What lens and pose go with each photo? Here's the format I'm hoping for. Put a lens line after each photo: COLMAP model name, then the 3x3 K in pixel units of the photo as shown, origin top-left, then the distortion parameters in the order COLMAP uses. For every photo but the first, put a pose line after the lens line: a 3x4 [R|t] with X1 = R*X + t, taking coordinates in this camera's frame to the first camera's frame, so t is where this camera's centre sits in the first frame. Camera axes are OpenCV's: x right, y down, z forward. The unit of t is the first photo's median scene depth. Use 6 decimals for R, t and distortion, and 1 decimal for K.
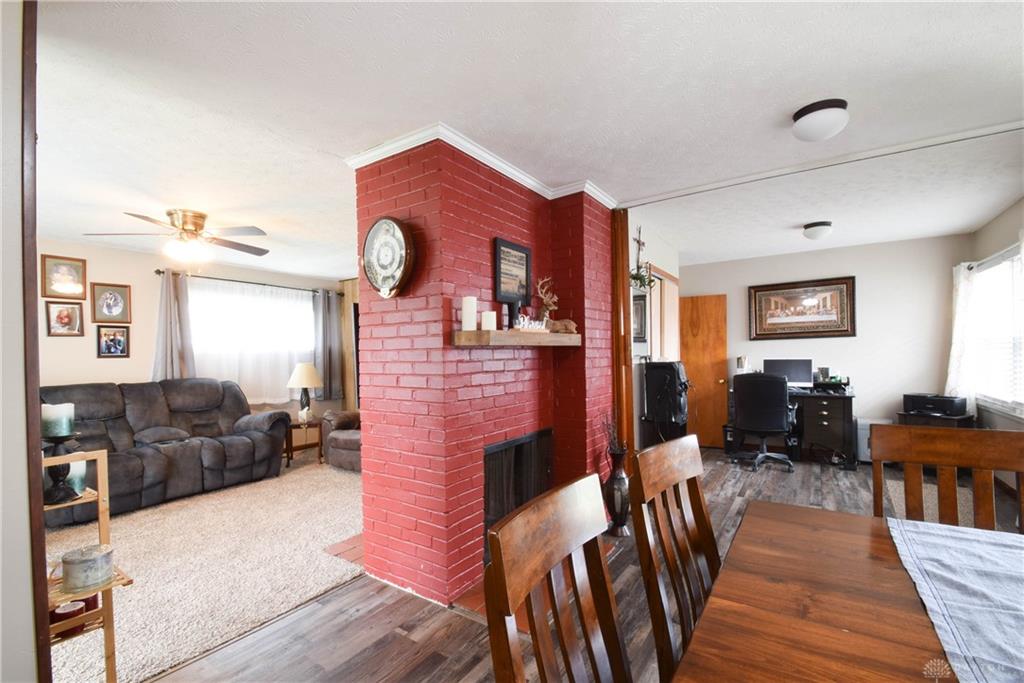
lens RADIAL K [[451.1, 0, 502.0], [0, 451.1, 357.2], [0, 0, 1]] dist [0.010569, -0.016254]
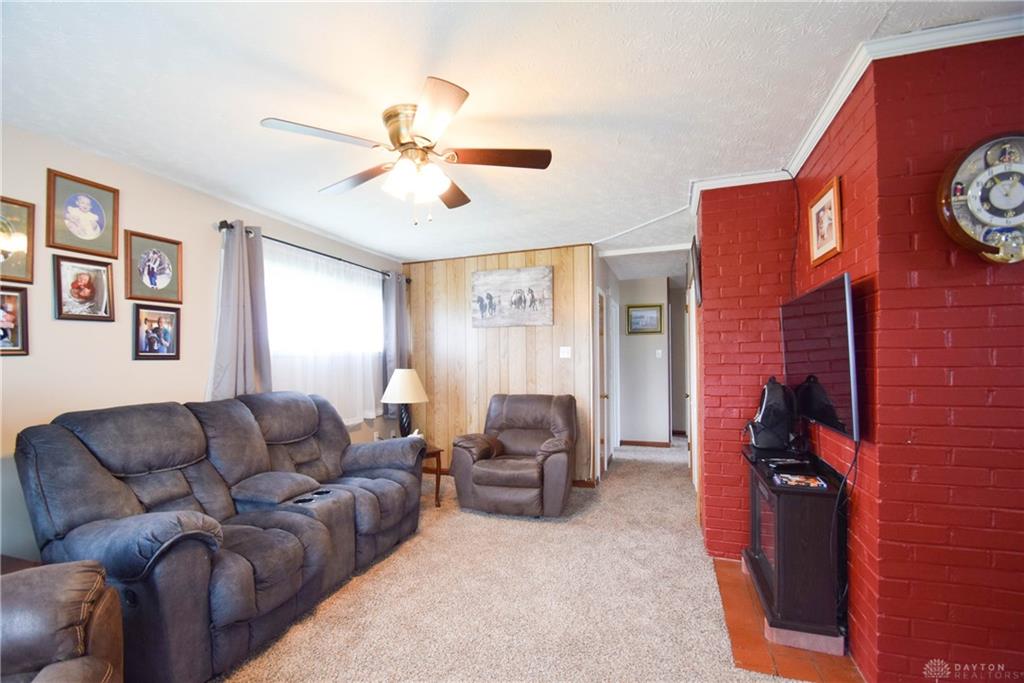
lens RADIAL K [[451.1, 0, 502.0], [0, 451.1, 357.2], [0, 0, 1]] dist [0.010569, -0.016254]
pose [[0.966885, 0.005438, 0.255154, -0.577105], [-0.000878, 0.999838, -0.017982, 0.008353], [-0.255210, 0.017163, 0.966733, 0.307716]]
